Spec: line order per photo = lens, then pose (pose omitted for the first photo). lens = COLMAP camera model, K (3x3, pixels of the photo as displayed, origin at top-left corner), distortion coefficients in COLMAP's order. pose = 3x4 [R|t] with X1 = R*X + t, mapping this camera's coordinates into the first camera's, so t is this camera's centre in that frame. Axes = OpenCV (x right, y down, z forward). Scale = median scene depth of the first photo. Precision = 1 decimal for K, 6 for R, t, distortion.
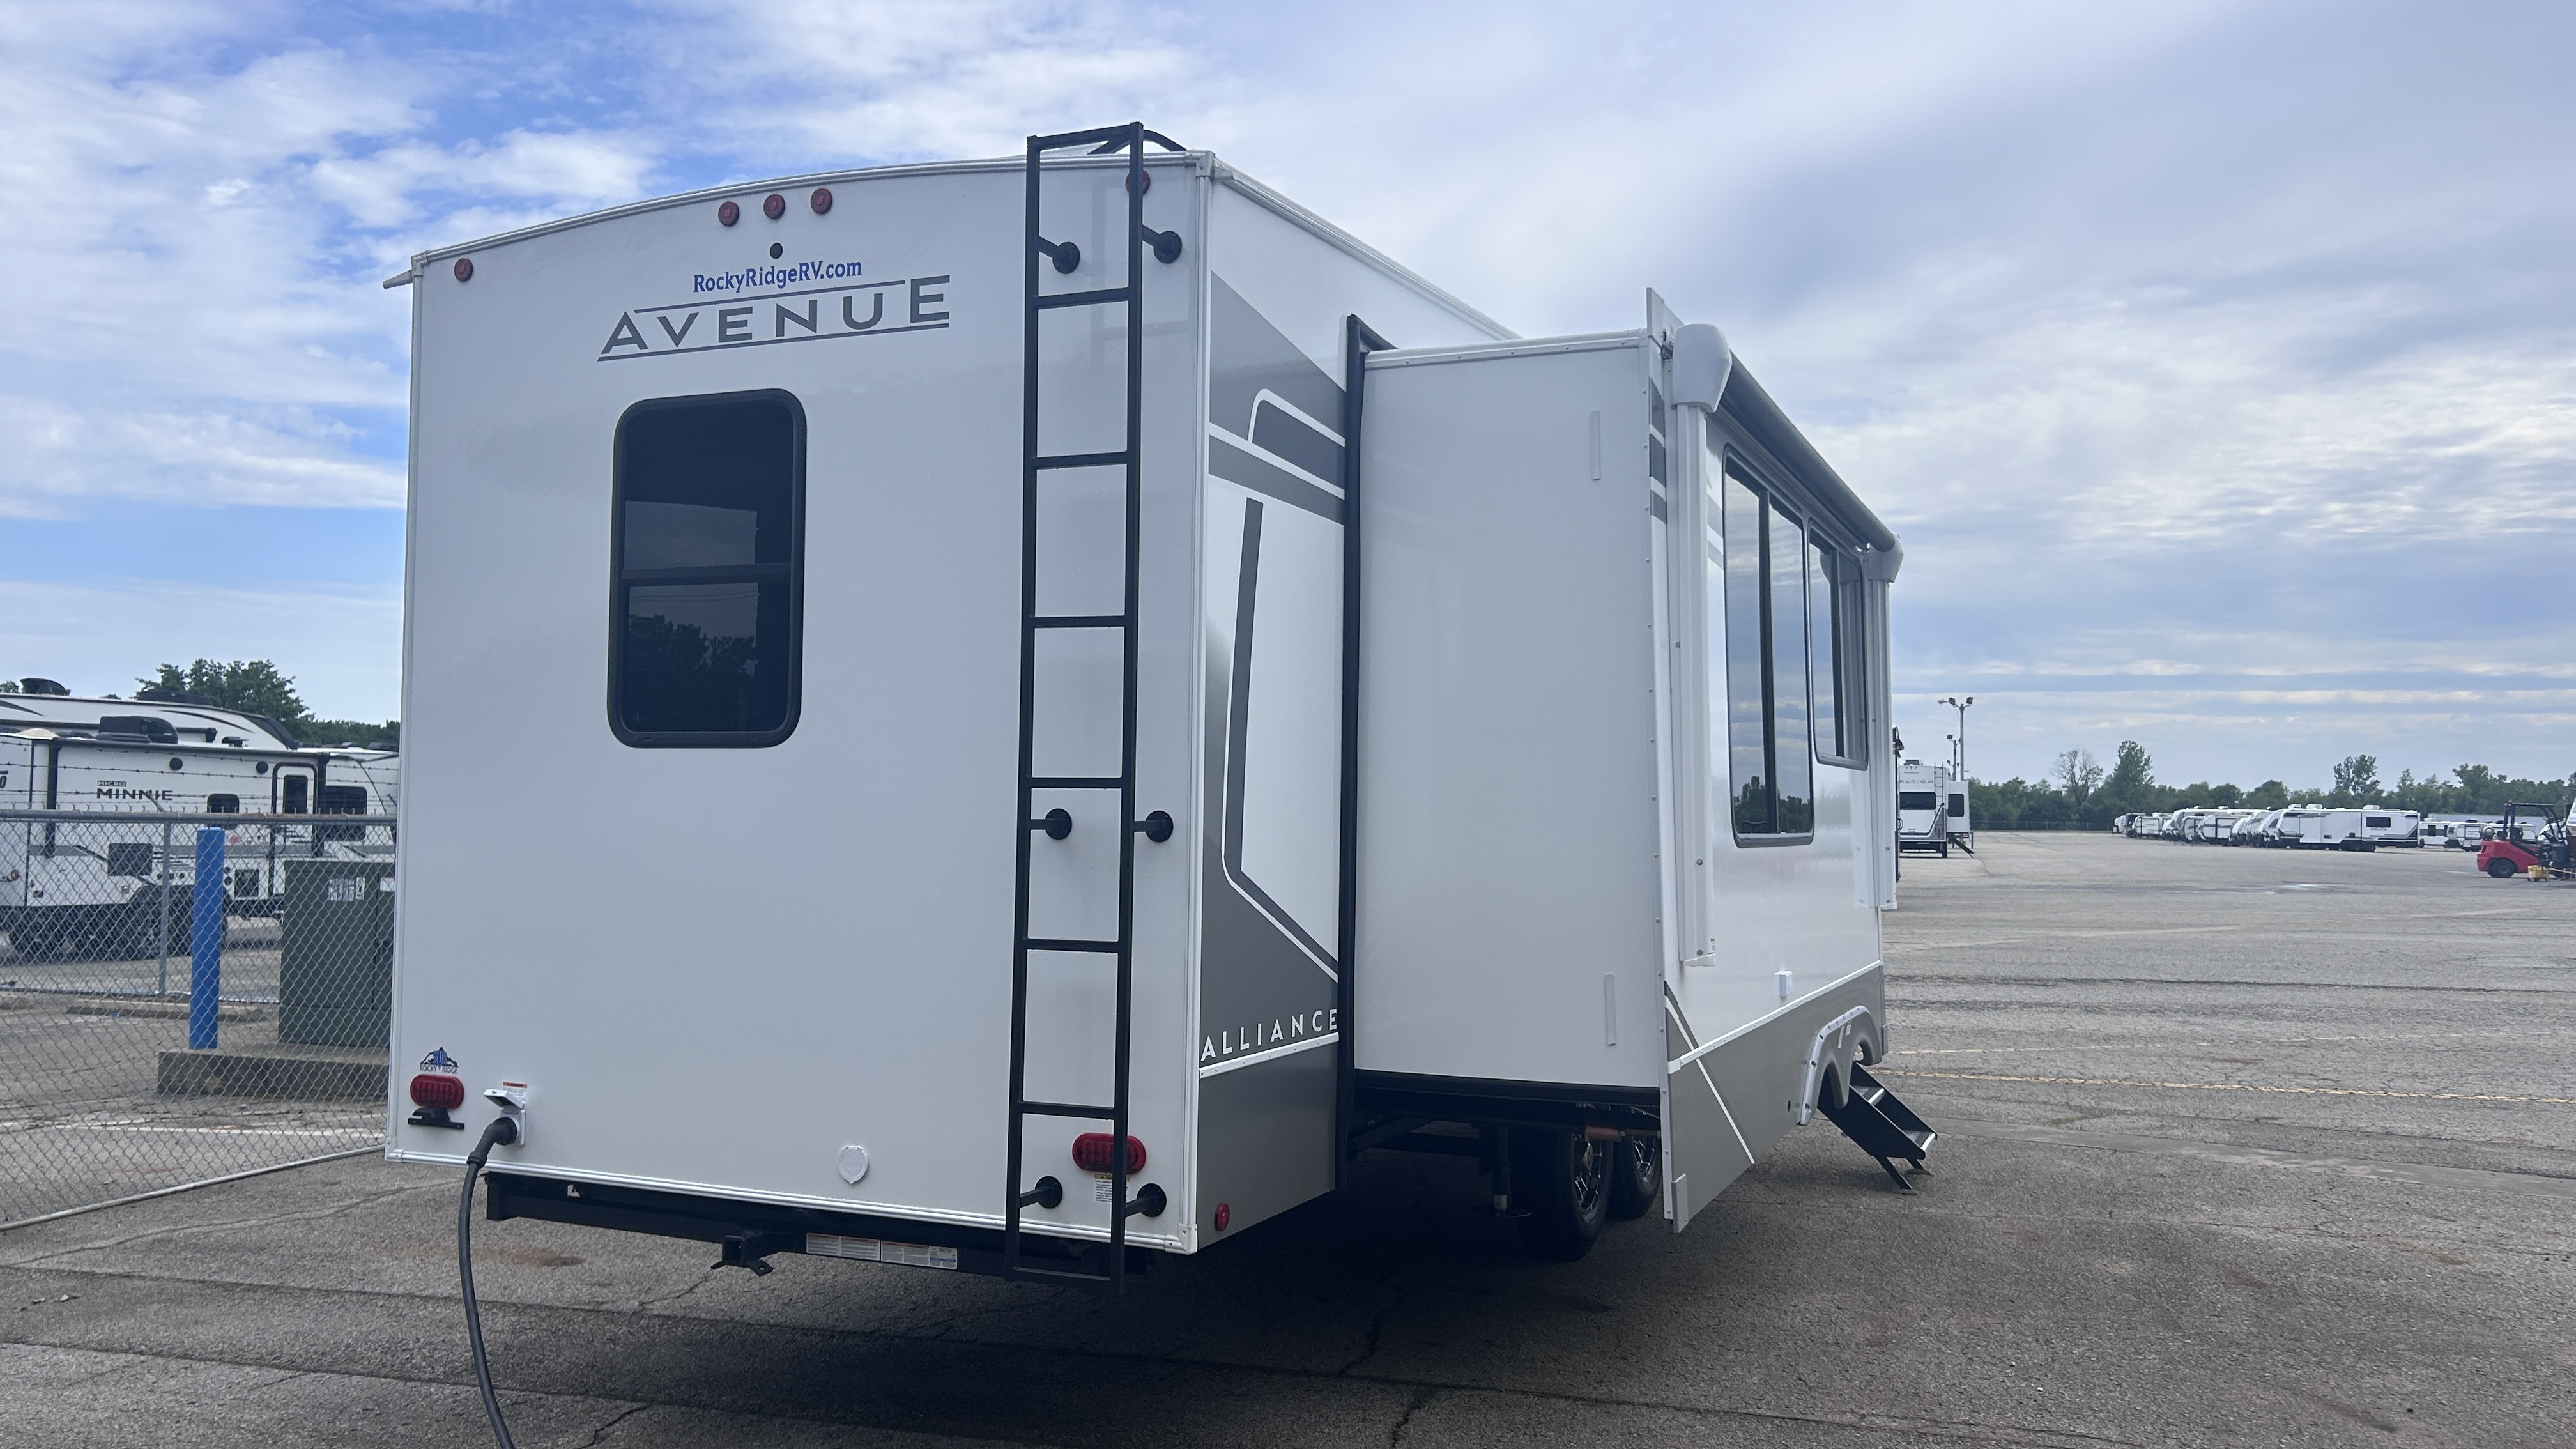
lens RADIAL K [[1924.4, 0, 1287.5], [0, 1924.4, 734.7], [0, 0, 1]] dist [0.071762, -0.060975]
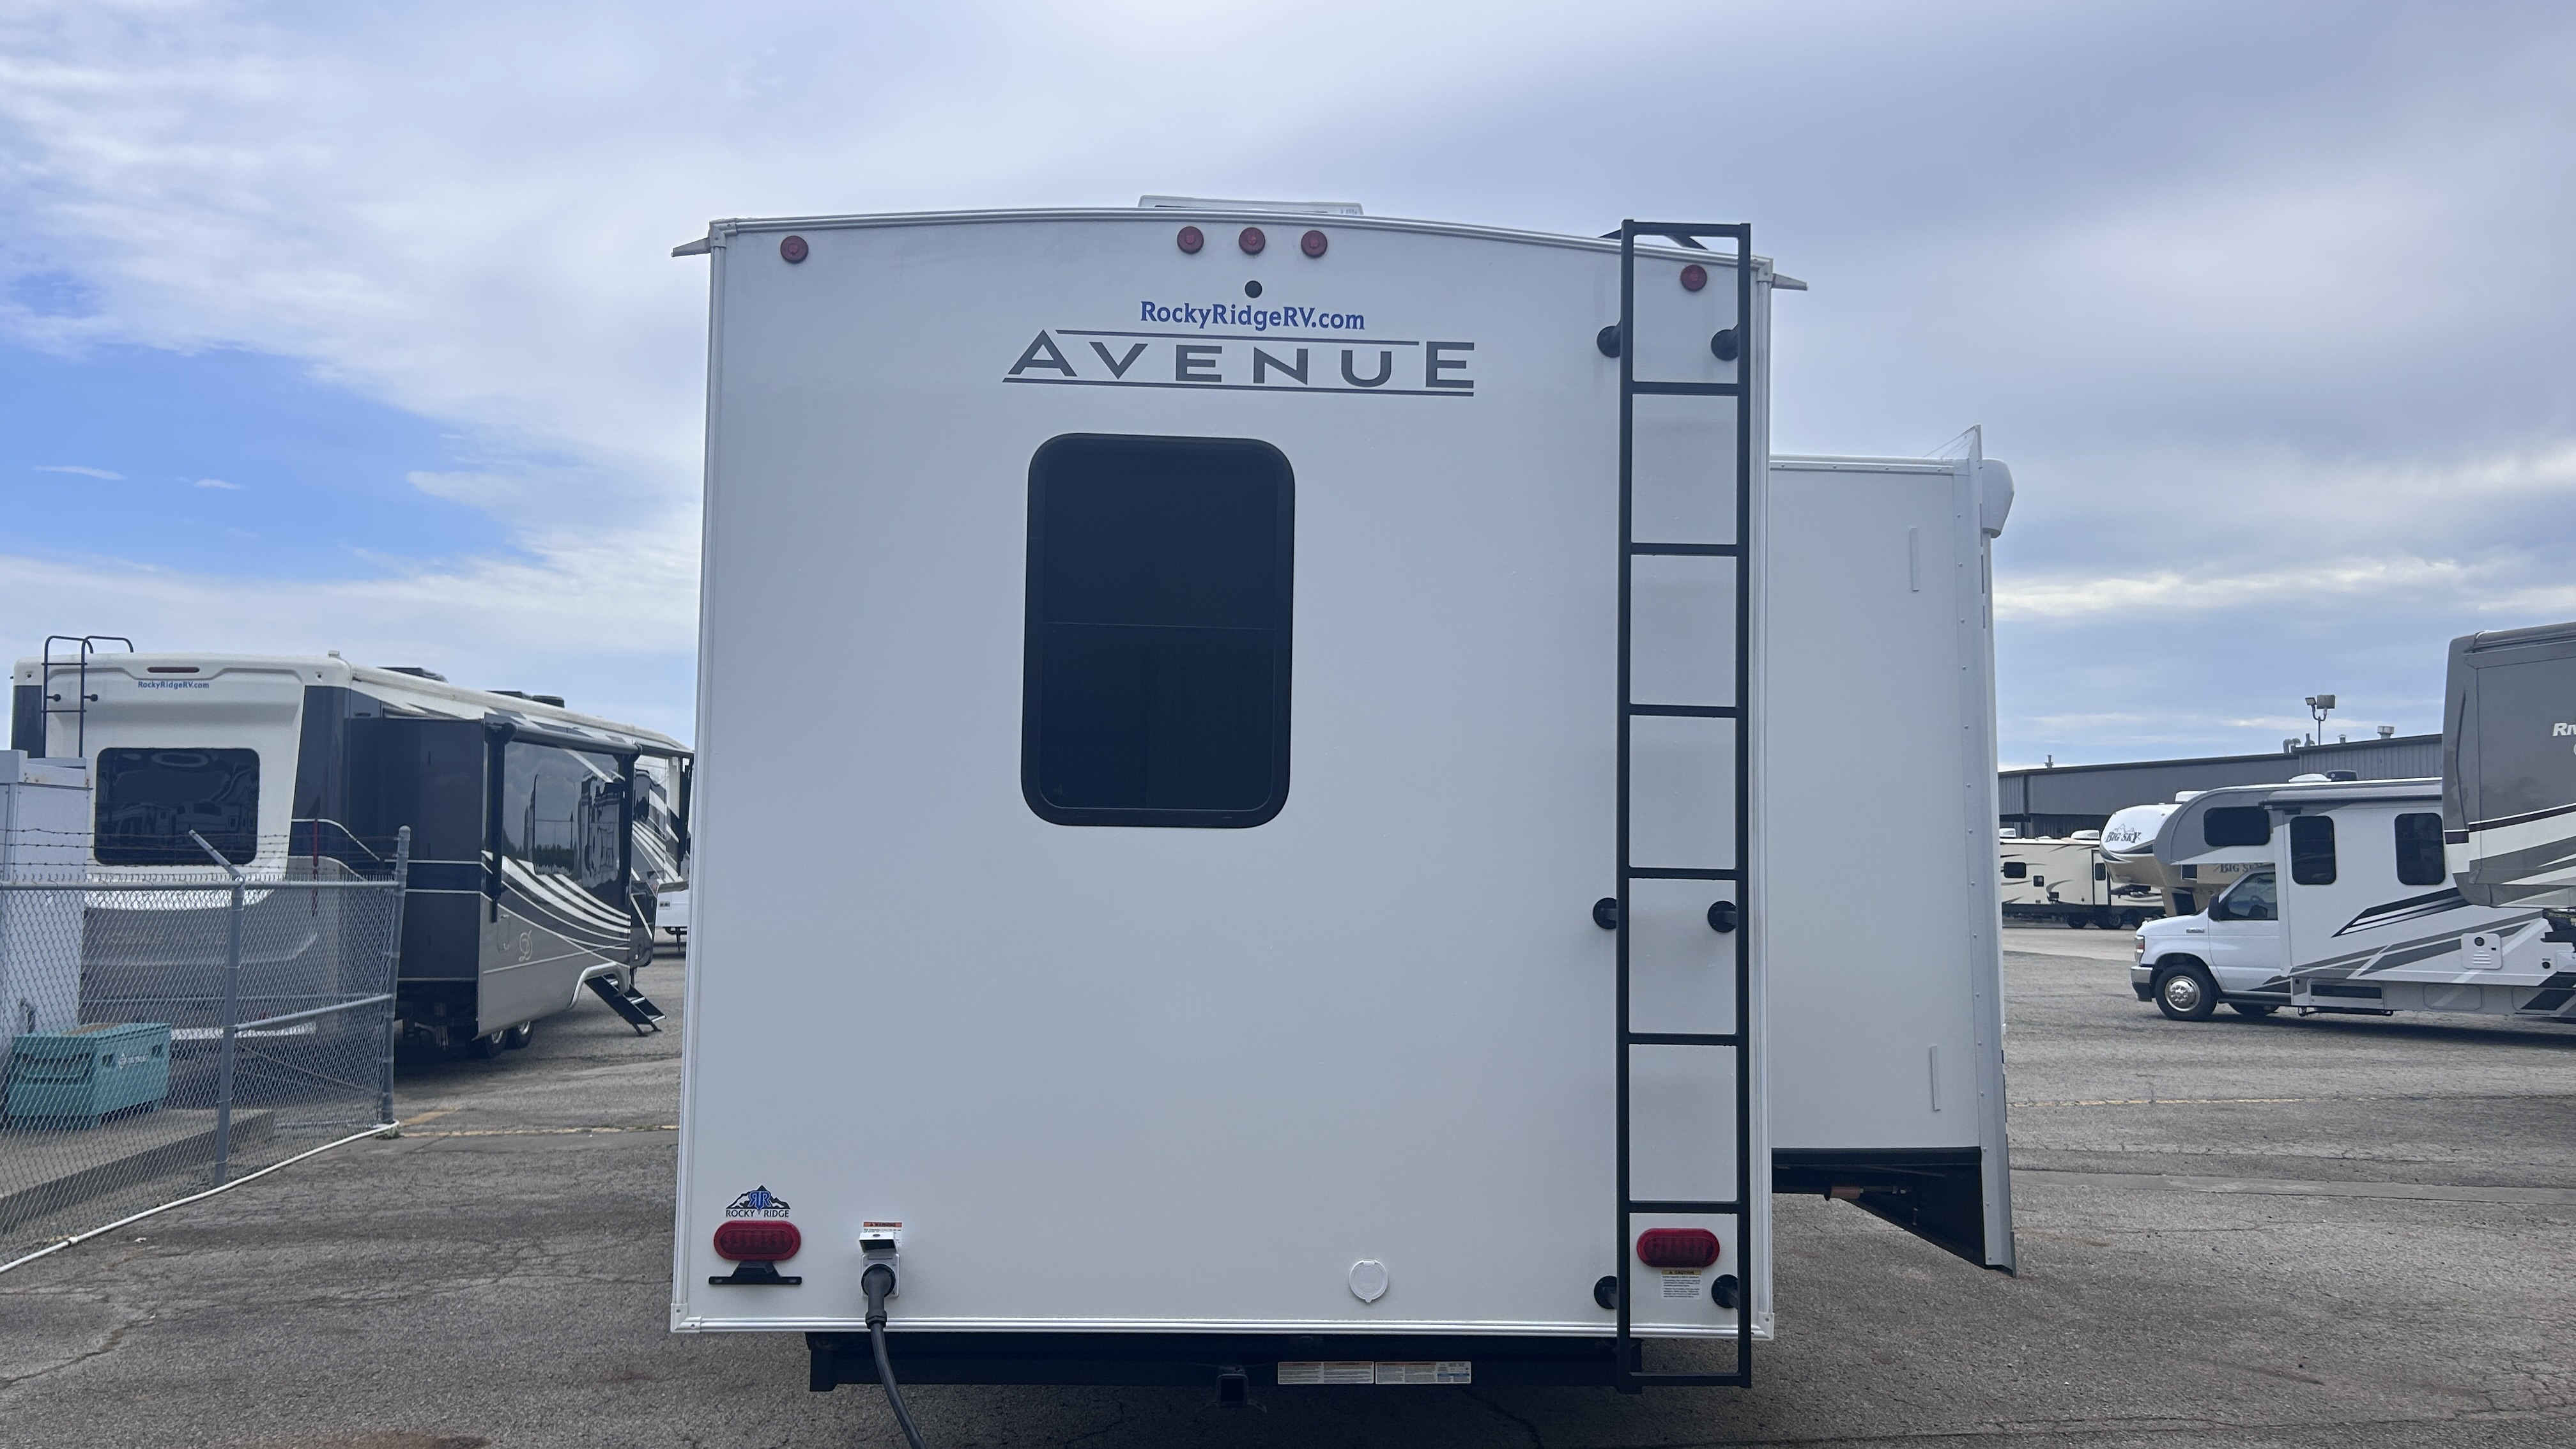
lens RADIAL K [[1924.4, 0, 1305.5], [0, 1924.4, 738.2], [0, 0, 1]] dist [0.071762, -0.060975]
pose [[0.893463, 0.032291, 0.447976, -0.636447], [-0.021619, 0.999348, -0.028917, -0.010266], [-0.448617, 0.016151, 0.893578, 0.170765]]
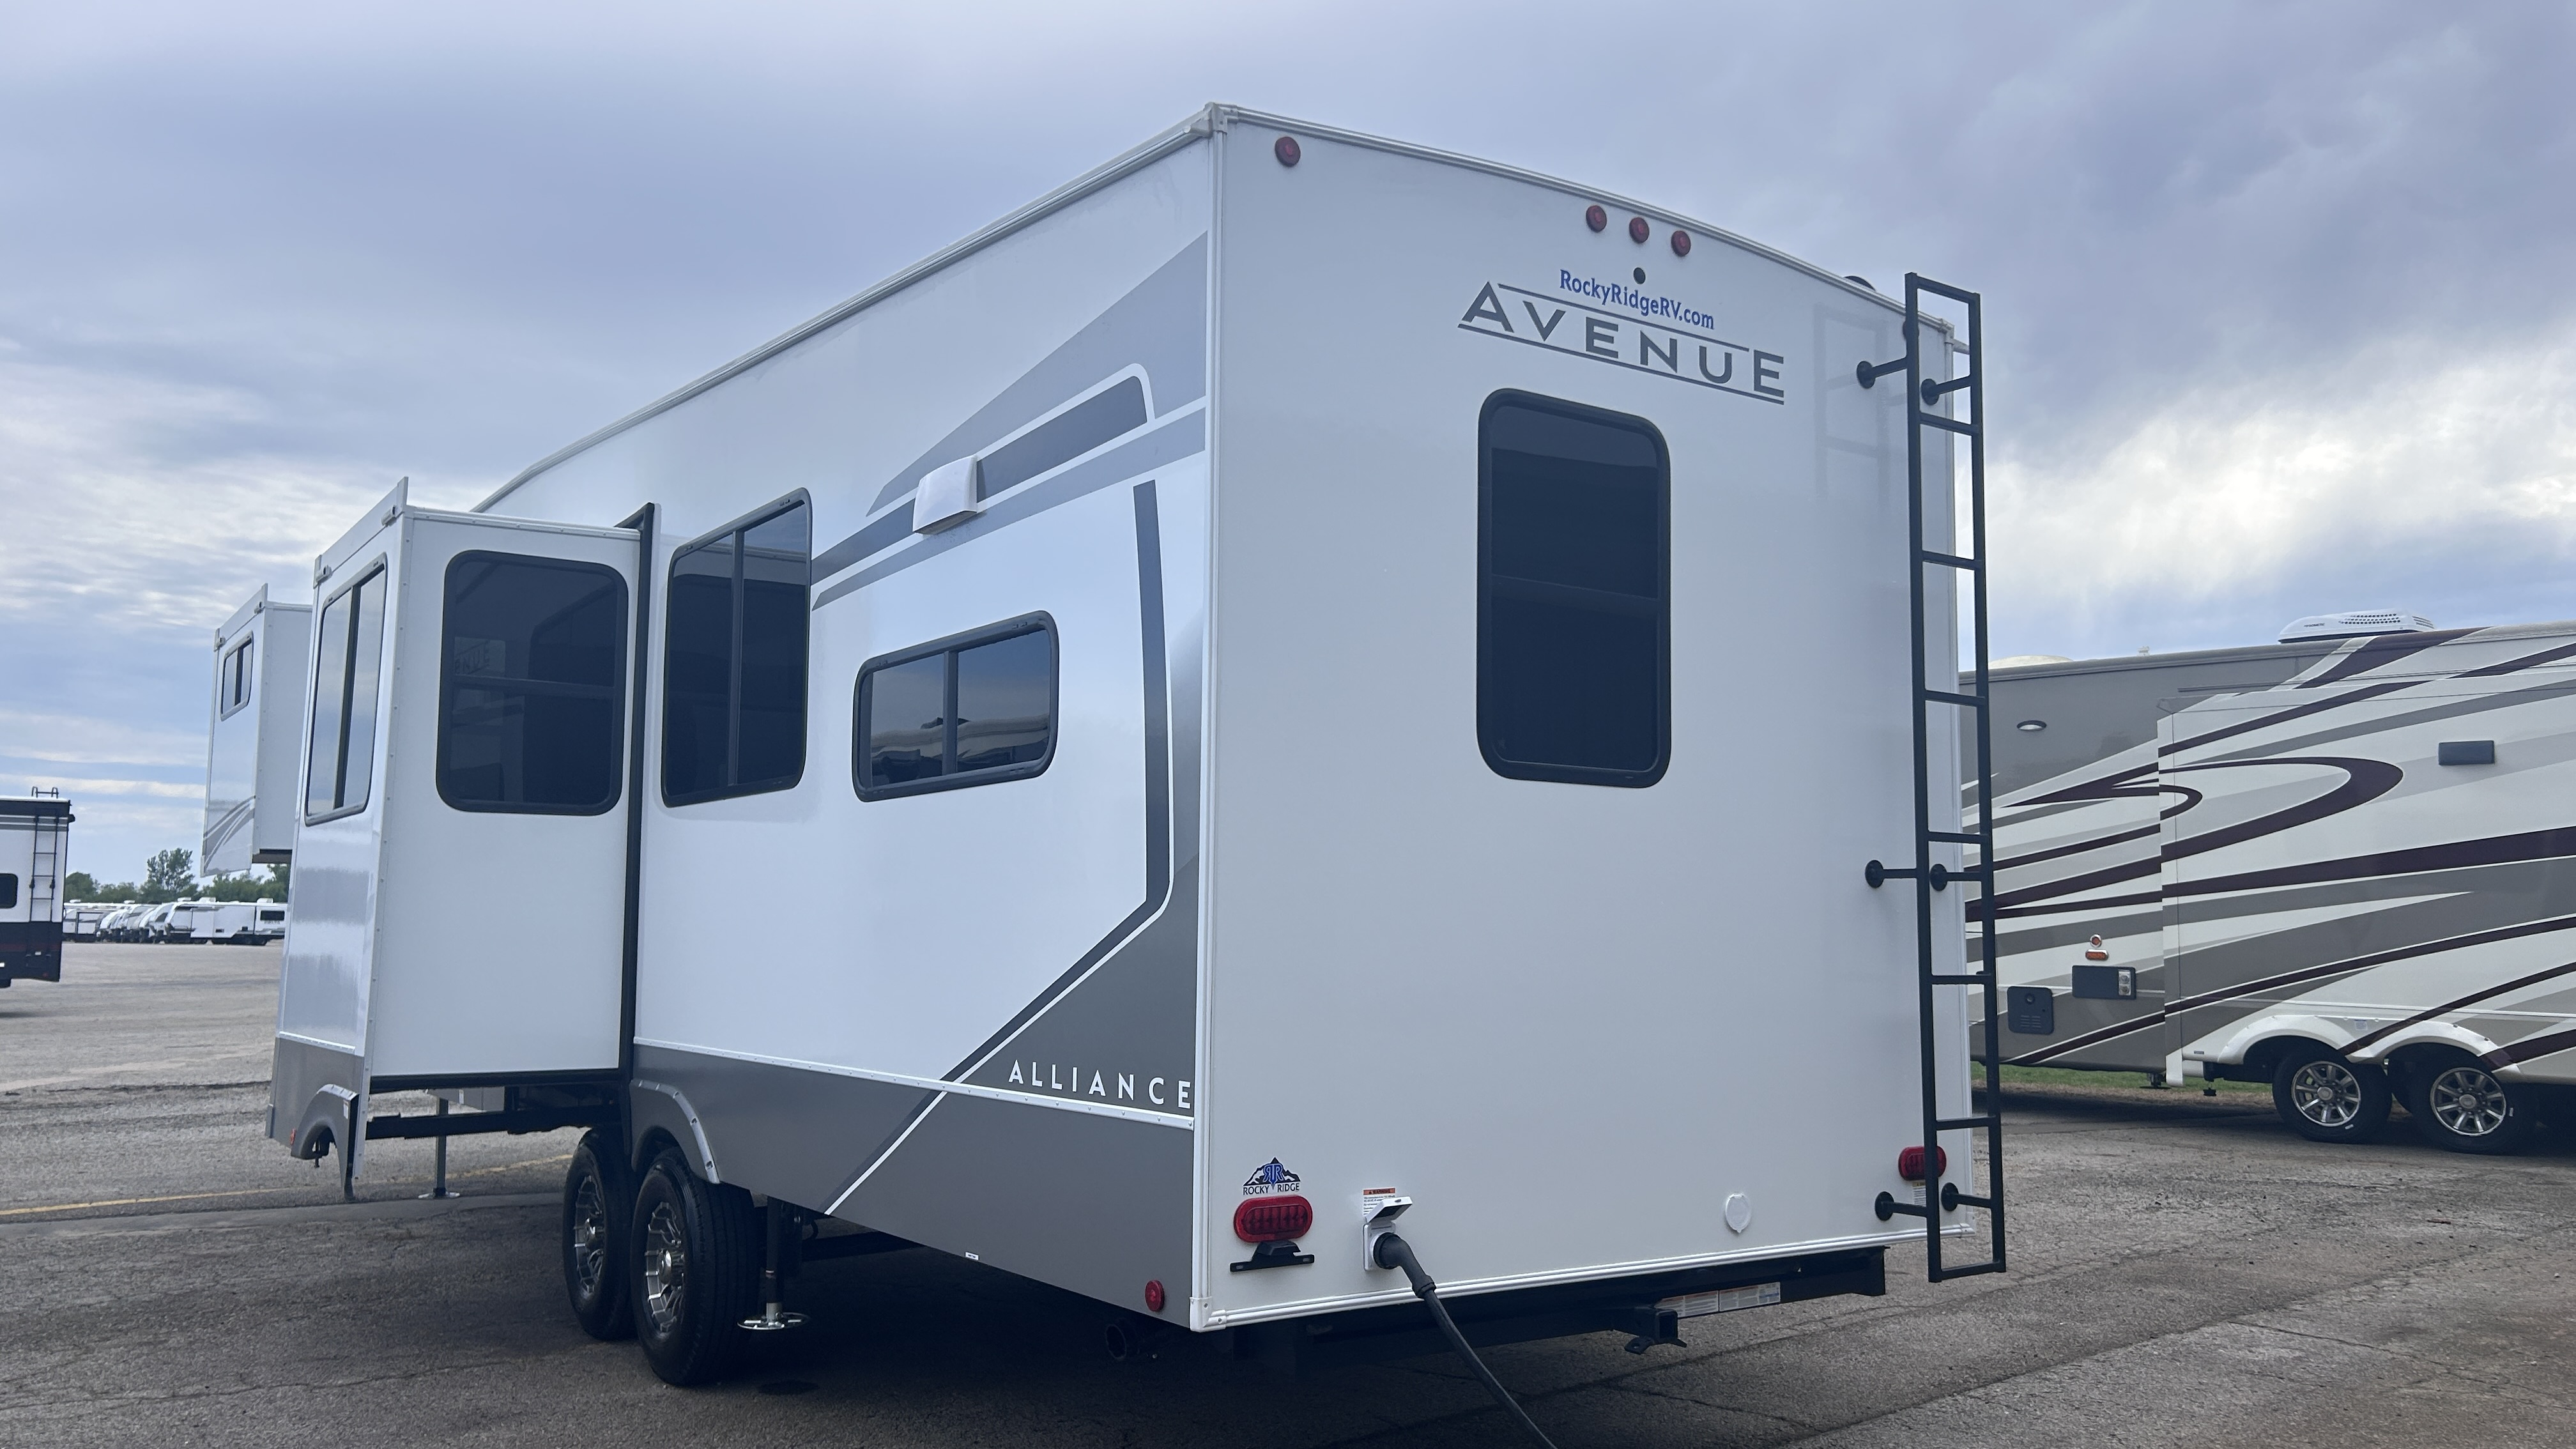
lens RADIAL K [[1924.4, 0, 1284.4], [0, 1924.4, 738.2], [0, 0, 1]] dist [0.071762, -0.060975]
pose [[0.519971, 0.076291, 0.850770, -1.142023], [-0.036620, 0.997079, -0.067030, 0.050735], [-0.853399, 0.003698, 0.521245, 0.640352]]
